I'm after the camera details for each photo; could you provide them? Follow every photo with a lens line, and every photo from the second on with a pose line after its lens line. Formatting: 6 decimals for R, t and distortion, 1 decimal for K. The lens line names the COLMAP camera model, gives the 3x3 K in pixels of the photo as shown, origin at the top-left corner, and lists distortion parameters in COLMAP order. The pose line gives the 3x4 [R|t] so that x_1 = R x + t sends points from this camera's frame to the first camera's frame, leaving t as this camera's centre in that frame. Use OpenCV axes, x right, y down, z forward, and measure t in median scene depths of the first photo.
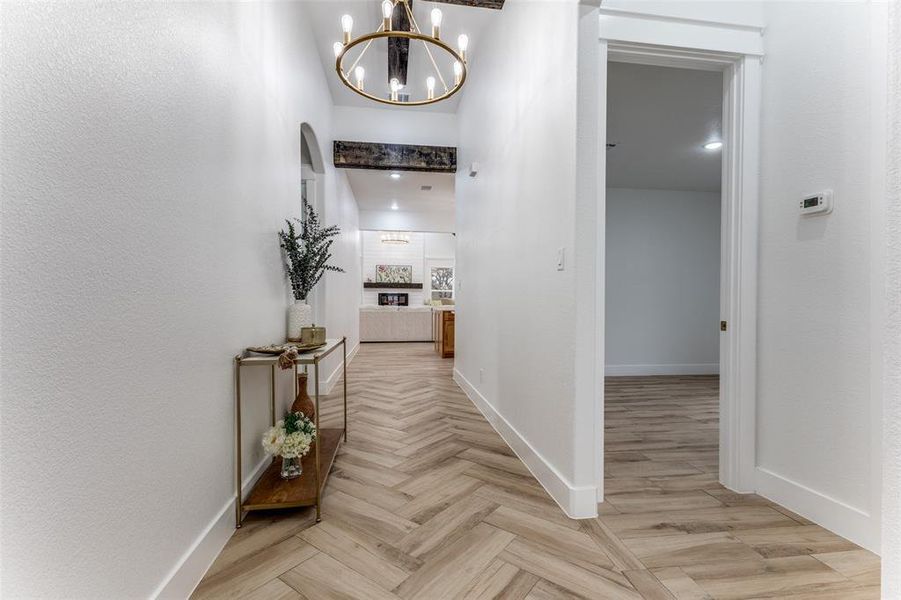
lens RADIAL K [[413.7, 0, 450.5], [0, 413.7, 301.9], [0, 0, 1]] dist [0.012771, -0.002454]
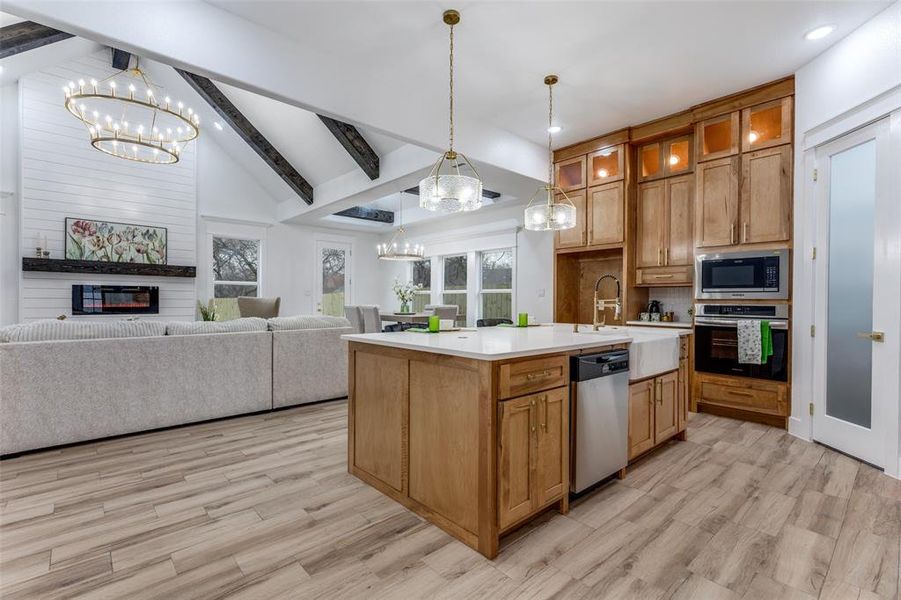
lens RADIAL K [[413.7, 0, 450.8], [0, 413.7, 300.6], [0, 0, 1]] dist [0.012771, -0.002454]
pose [[0.840205, -0.003078, 0.542260, -0.080287], [0.011089, 0.999872, -0.011507, 0.003925], [-0.542155, 0.015681, 0.840132, 0.434240]]
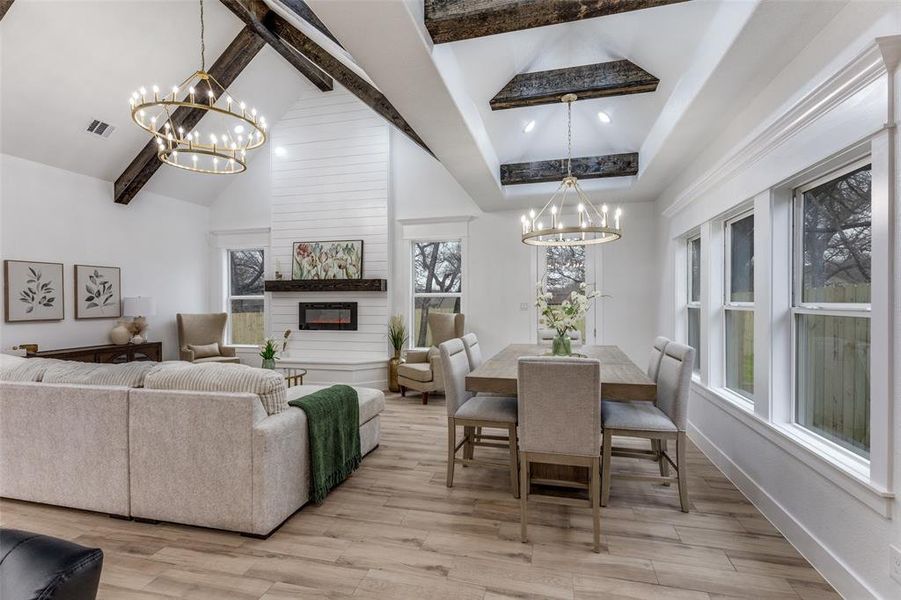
lens RADIAL K [[413.7, 0, 447.8], [0, 413.7, 304.6], [0, 0, 1]] dist [0.012771, -0.002454]
pose [[0.917741, -0.007152, -0.397116, 0.165124], [0.003203, 0.999939, -0.010607, -0.013039], [0.397167, 0.008463, 0.917707, 0.633498]]
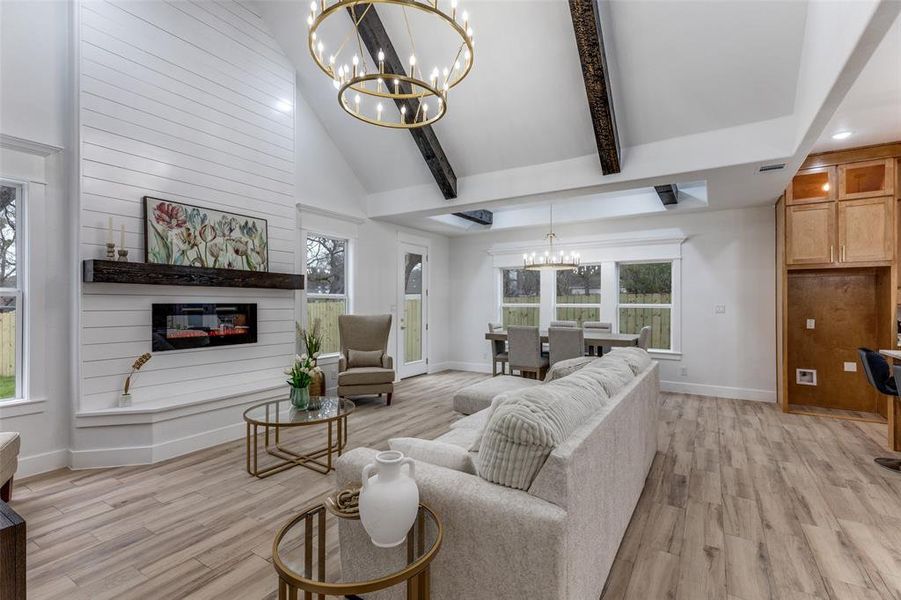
lens RADIAL K [[413.7, 0, 452.0], [0, 413.7, 301.2], [0, 0, 1]] dist [0.012771, -0.002454]
pose [[0.661393, -0.002448, 0.750035, -0.245178], [0.017788, 0.999765, -0.012422, -0.015775], [-0.749828, 0.021557, 0.661281, 0.676065]]
